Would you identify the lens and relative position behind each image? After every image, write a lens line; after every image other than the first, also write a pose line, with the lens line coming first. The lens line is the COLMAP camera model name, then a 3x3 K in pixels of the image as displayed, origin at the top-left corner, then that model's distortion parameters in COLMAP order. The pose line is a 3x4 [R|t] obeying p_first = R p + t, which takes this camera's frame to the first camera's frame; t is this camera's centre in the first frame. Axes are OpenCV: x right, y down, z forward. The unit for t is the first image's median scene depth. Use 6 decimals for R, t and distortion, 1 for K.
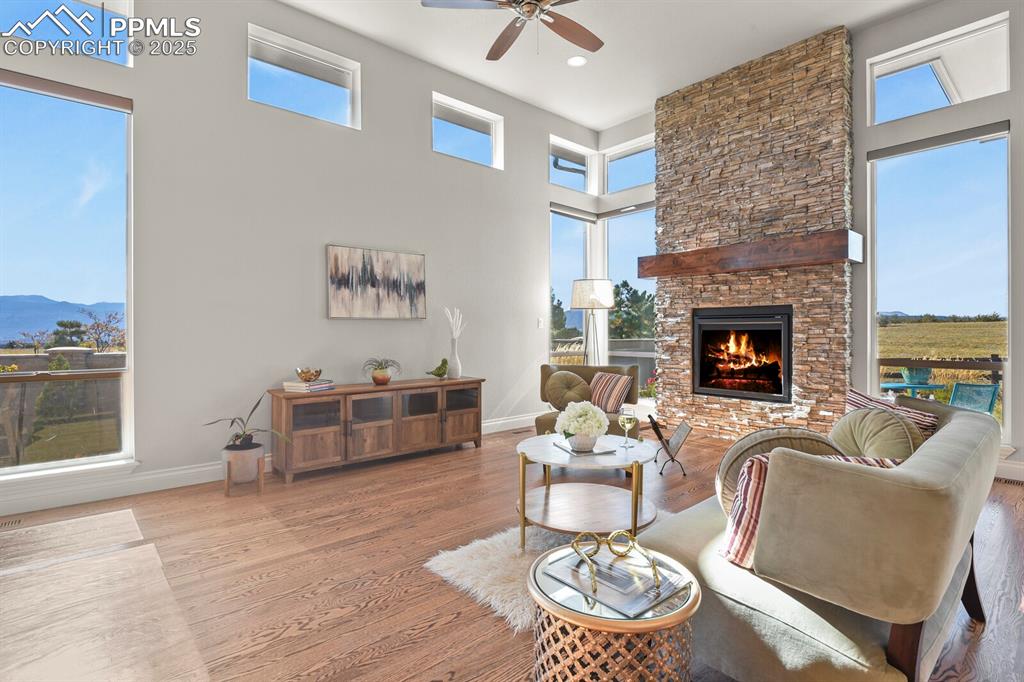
lens RADIAL K [[496.7, 0, 515.5], [0, 496.7, 334.2], [0, 0, 1]] dist [-0.003826, -0.005527]
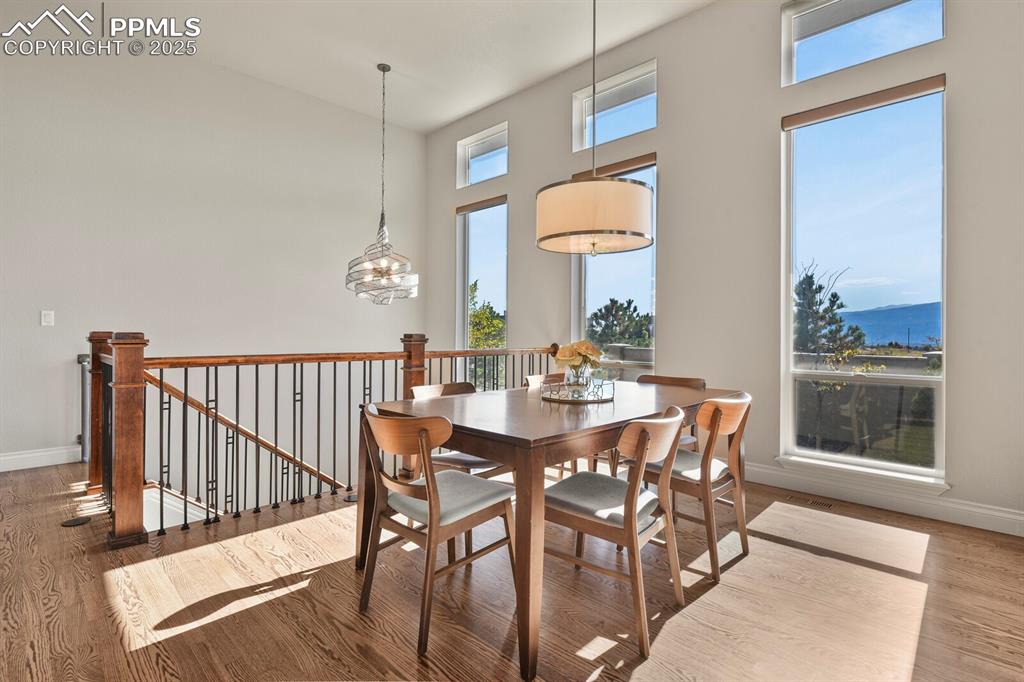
lens RADIAL K [[496.7, 0, 514.8], [0, 496.7, 332.8], [0, 0, 1]] dist [-0.003826, -0.005527]
pose [[0.071788, 0.000750, -0.997420, 0.034124], [-0.011485, 0.999934, -0.000074, -0.000960], [0.997354, 0.011461, 0.071792, 0.123470]]
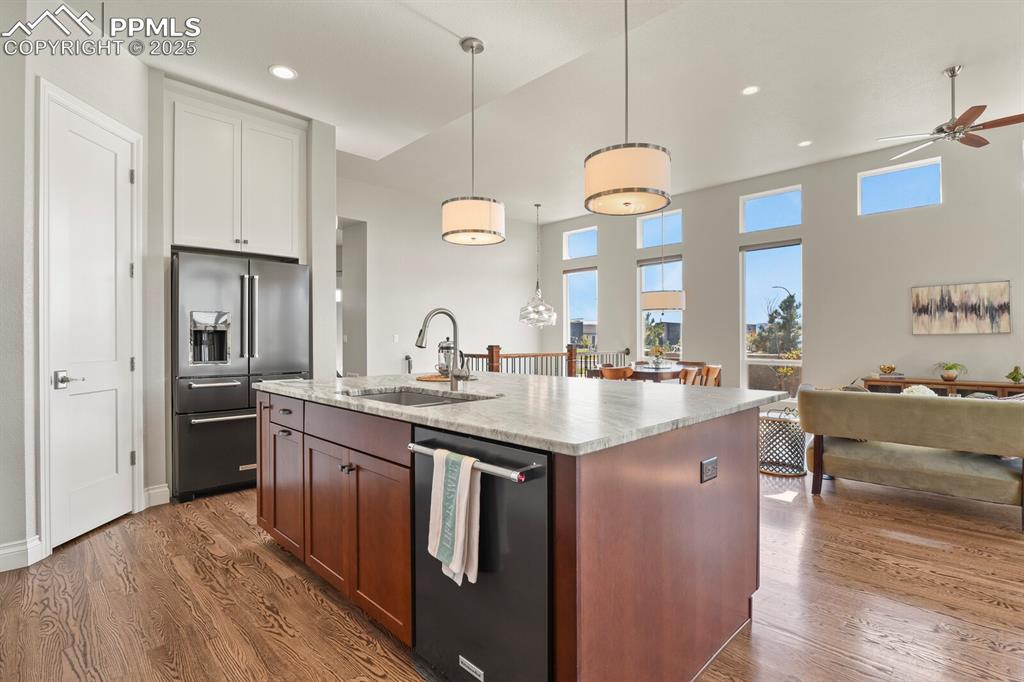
lens RADIAL K [[496.7, 0, 518.5], [0, 496.7, 339.0], [0, 0, 1]] dist [-0.003826, -0.005527]
pose [[0.060153, -0.002590, -0.998186, 0.982858], [-0.001963, 0.999994, -0.002713, -0.011276], [0.998187, 0.002123, 0.060148, -0.286975]]
